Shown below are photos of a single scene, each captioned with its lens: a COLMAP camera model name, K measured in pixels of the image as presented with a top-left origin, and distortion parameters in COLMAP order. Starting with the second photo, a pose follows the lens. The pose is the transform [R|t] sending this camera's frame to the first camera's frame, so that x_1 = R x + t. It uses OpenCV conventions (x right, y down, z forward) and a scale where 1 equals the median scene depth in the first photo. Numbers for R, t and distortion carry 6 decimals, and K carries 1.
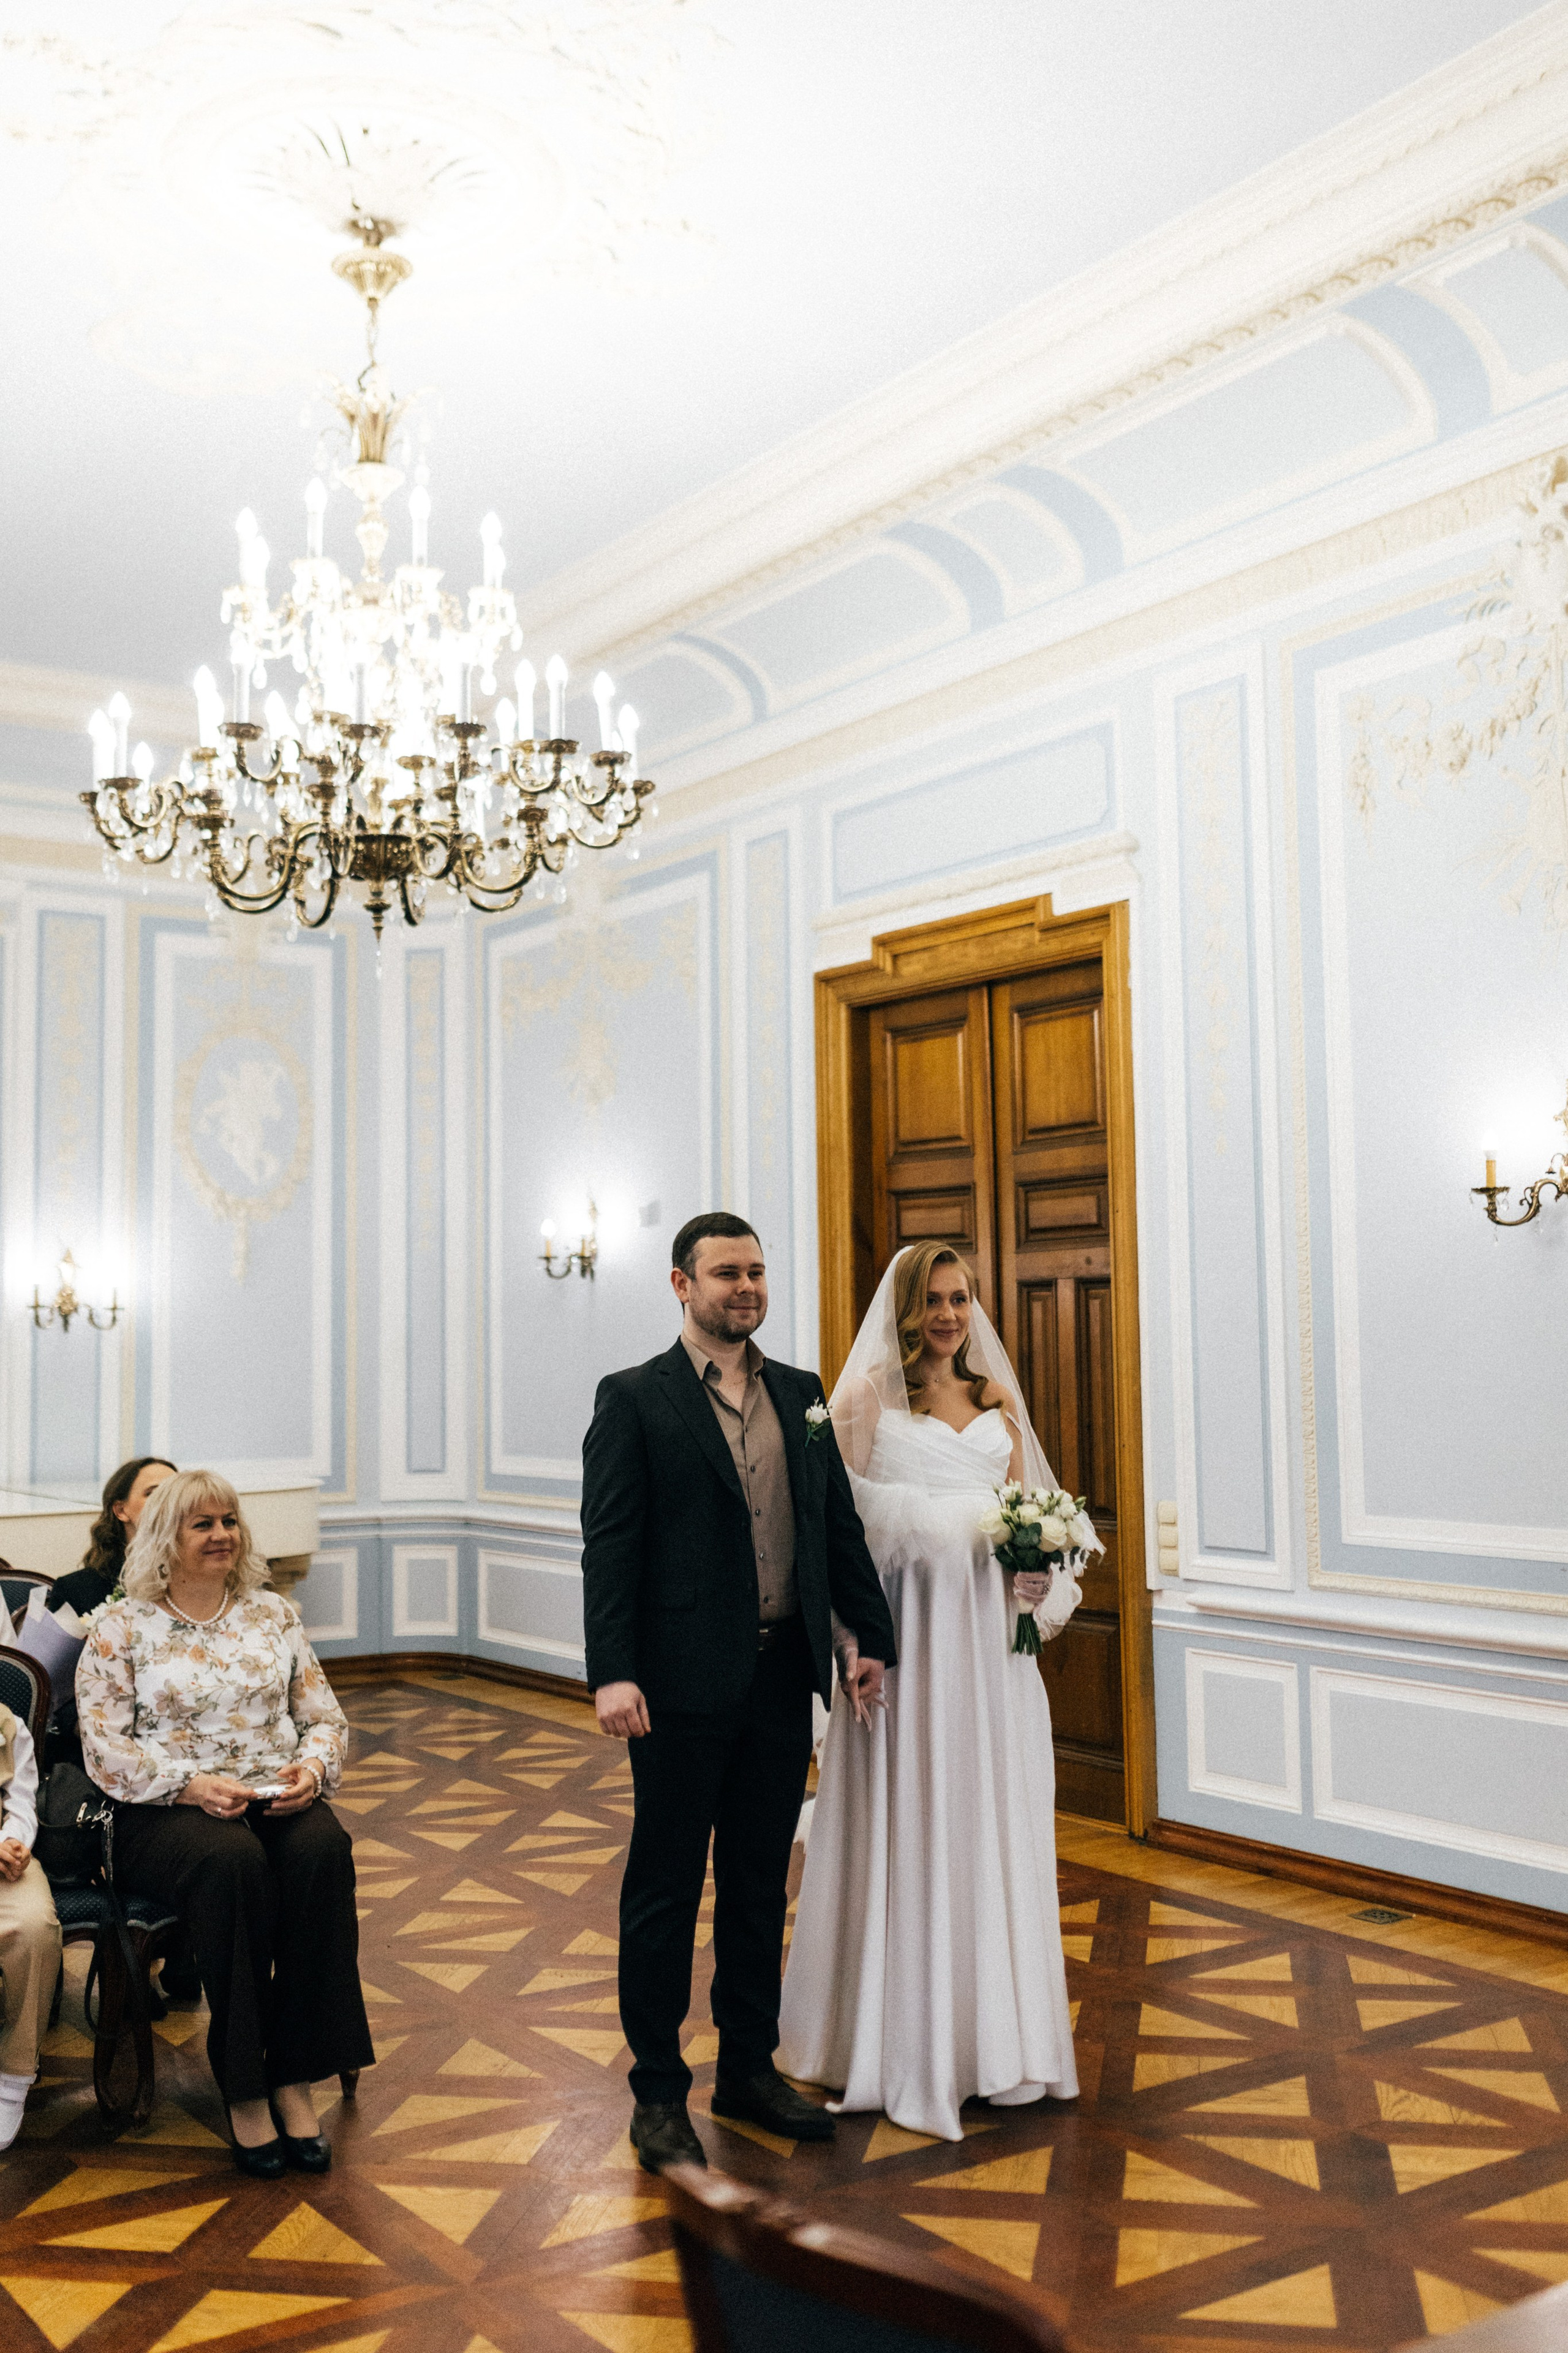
lens RADIAL K [[2314.3, 0, 770.4], [0, 2314.3, 1156.9], [0, 0, 1]] dist [-0.003328, 0.017243]
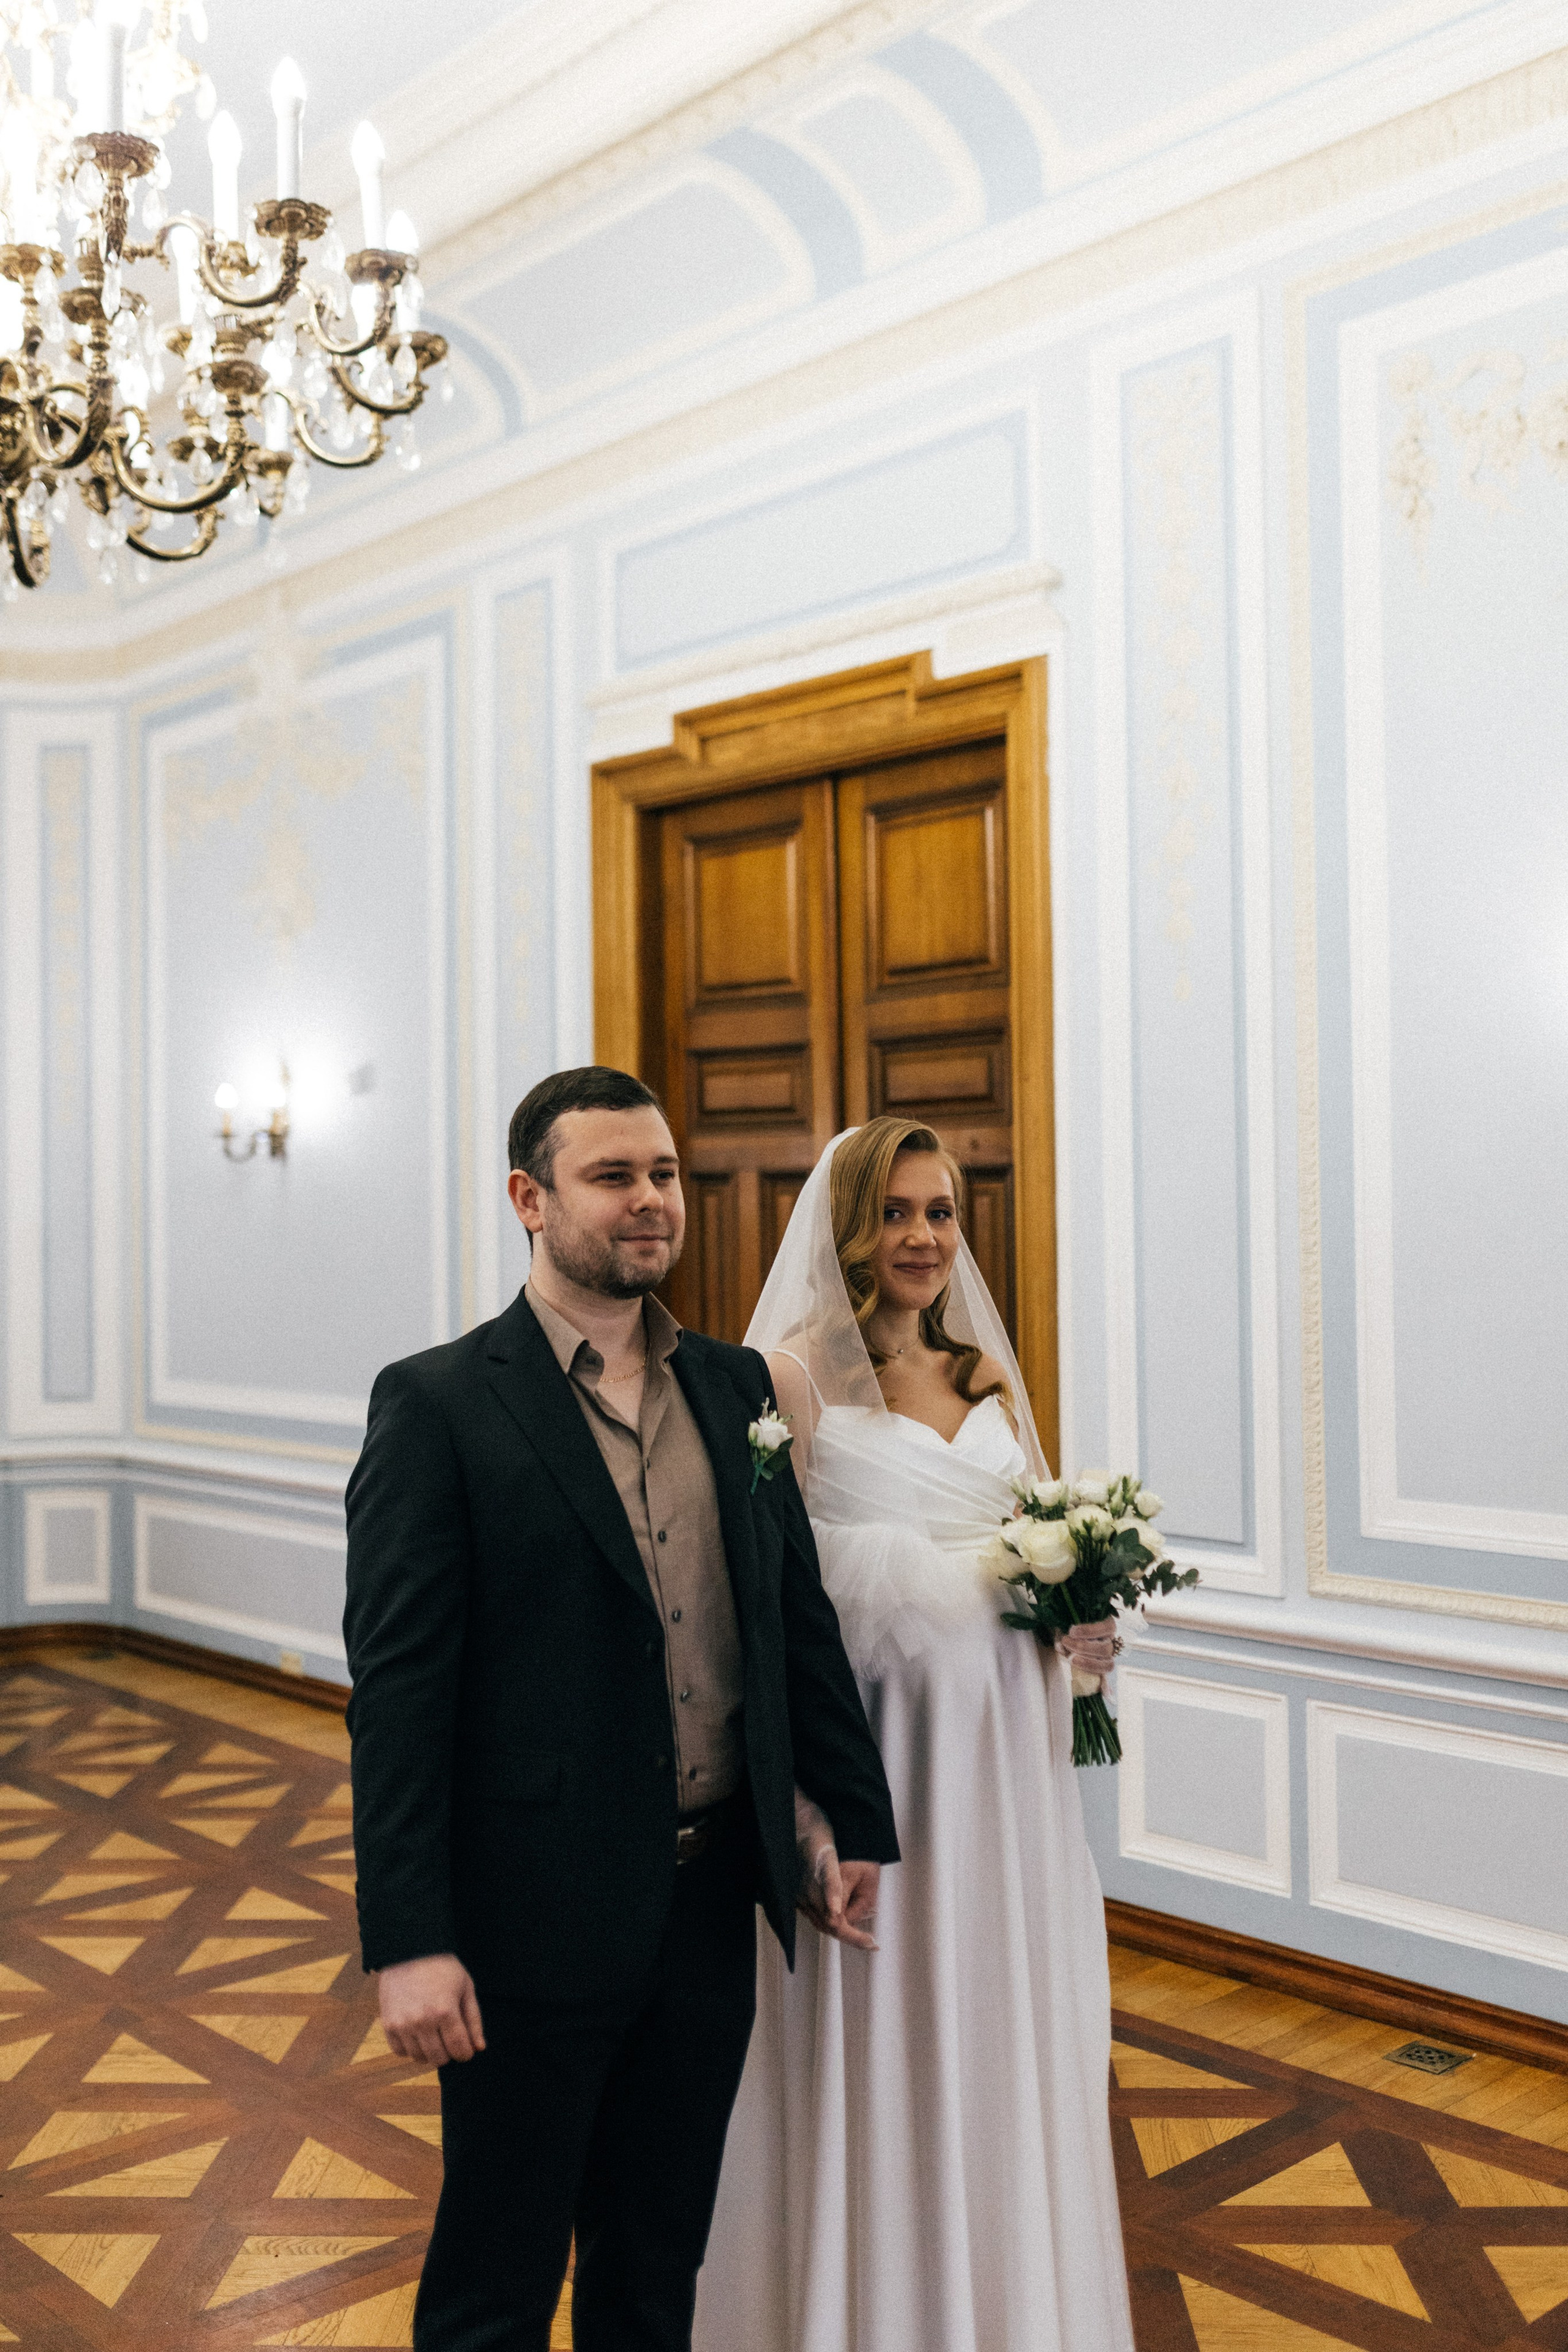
lens RADIAL K [[2276.2, 0, 759.2], [0, 2276.2, 1150.7], [0, 0, 1]] dist [0.000179, -0.005083]
pose [[0.989646, 0.004088, 0.143473, -0.042477], [-0.011643, 0.998587, 0.051857, 0.010745], [-0.143059, -0.052991, 0.988295, 0.318192]]
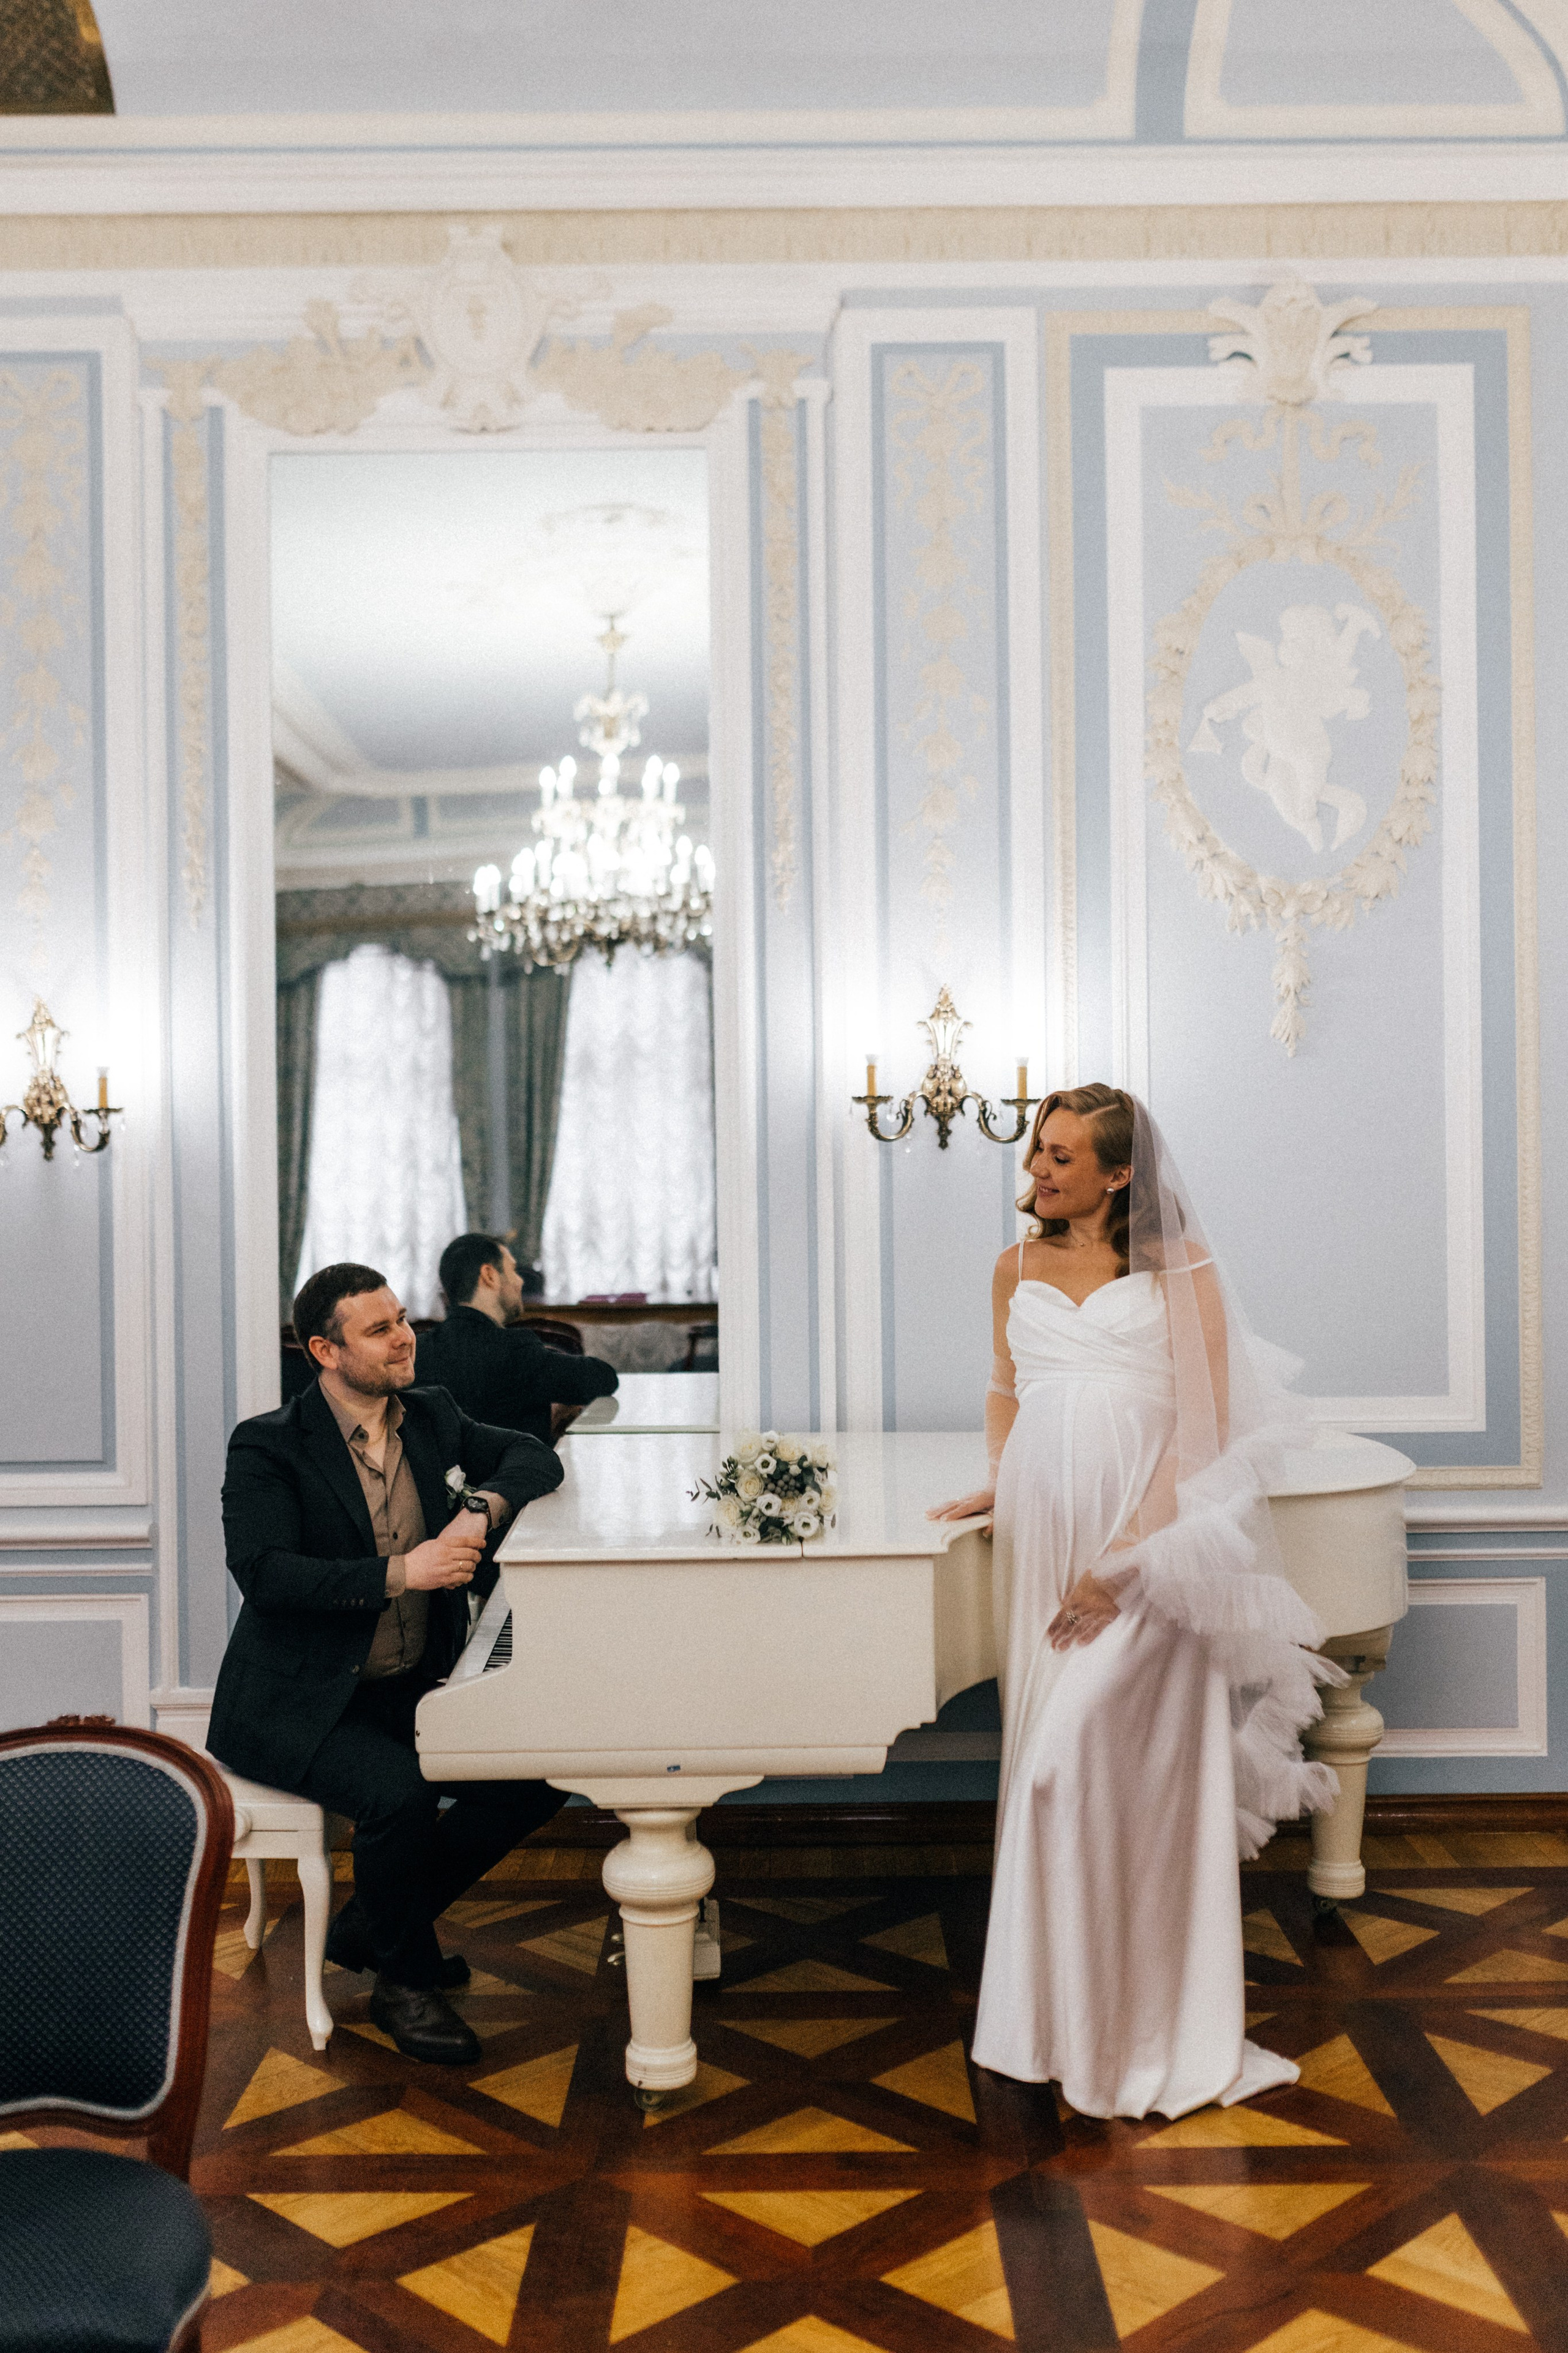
lens RADIAL K [[2334.7, 0, 787.7], [0, 2334.7, 1168.5], [0, 0, 1]] dist [0.001879, 0.007099]
pose [[0.822682, 0.003326, -0.568492, -0.045848], [0.047040, 0.996156, 0.073901, 0.060126], [0.566552, -0.087539, 0.819363, 0.826357]]
